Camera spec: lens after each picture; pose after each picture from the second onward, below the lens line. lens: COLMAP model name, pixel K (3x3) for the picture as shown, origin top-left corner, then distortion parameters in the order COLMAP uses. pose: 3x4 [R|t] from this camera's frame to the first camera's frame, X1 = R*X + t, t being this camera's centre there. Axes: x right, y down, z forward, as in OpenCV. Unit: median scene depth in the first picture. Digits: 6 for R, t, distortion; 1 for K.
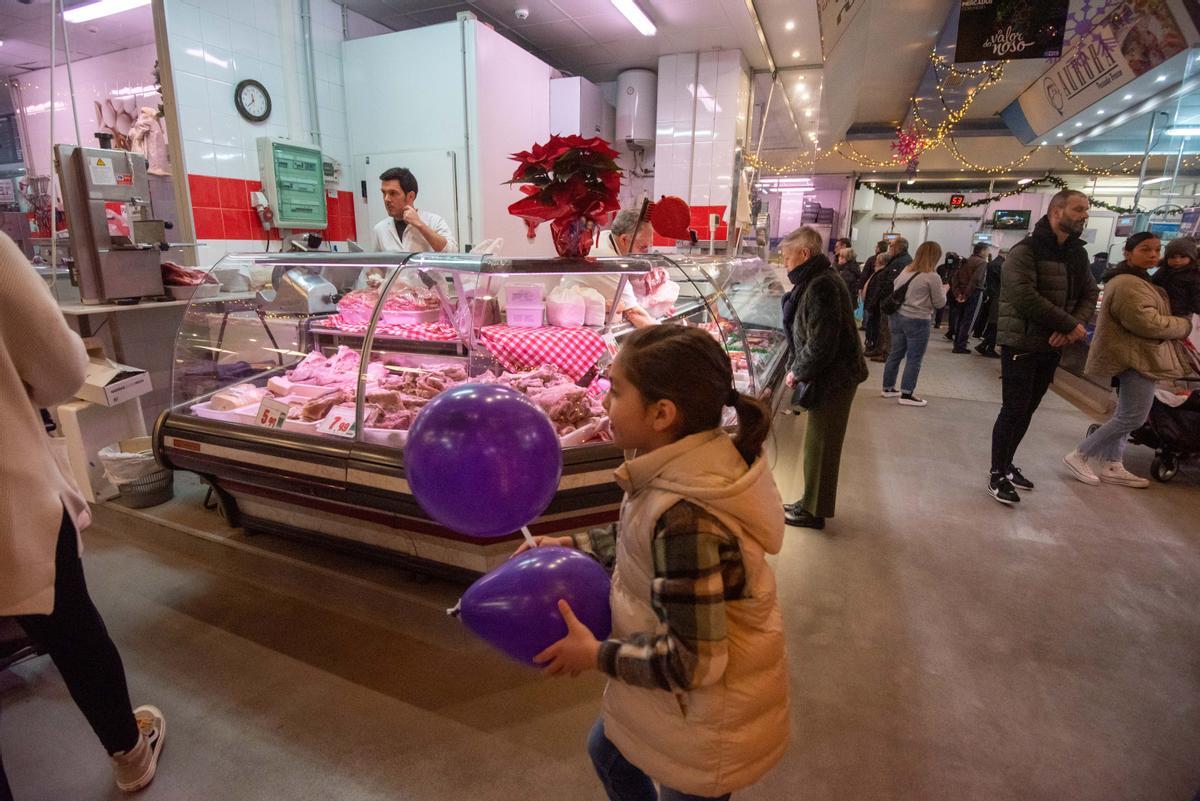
lens RADIAL K [[559.8, 0, 597.6], [0, 559.8, 398.0], [0, 0, 1]] dist [-0.013384, -0.011461]
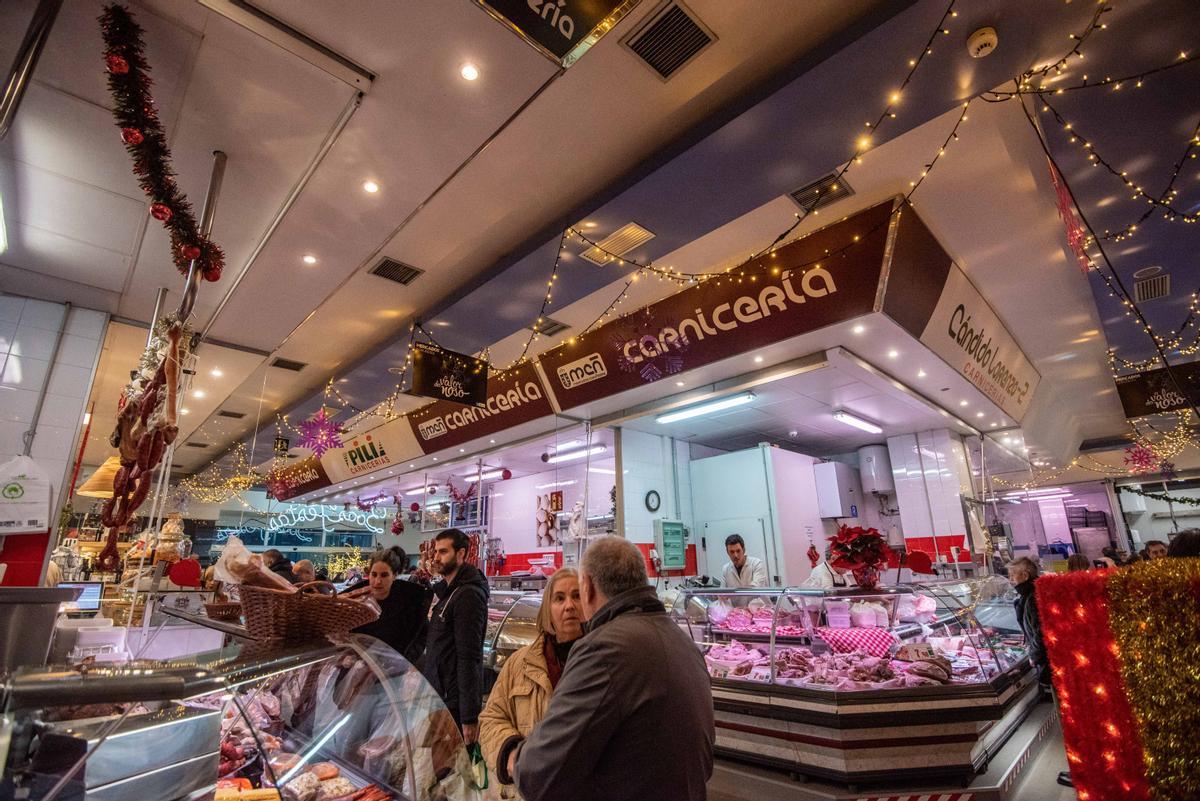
lens RADIAL K [[559.8, 0, 597.6], [0, 559.8, 398.0], [0, 0, 1]] dist [-0.013384, -0.011461]
pose [[0.921268, -0.147672, -0.359803, -0.064987], [-0.062270, 0.857175, -0.511247, 0.130457], [0.383911, 0.493400, 0.780493, -0.675358]]
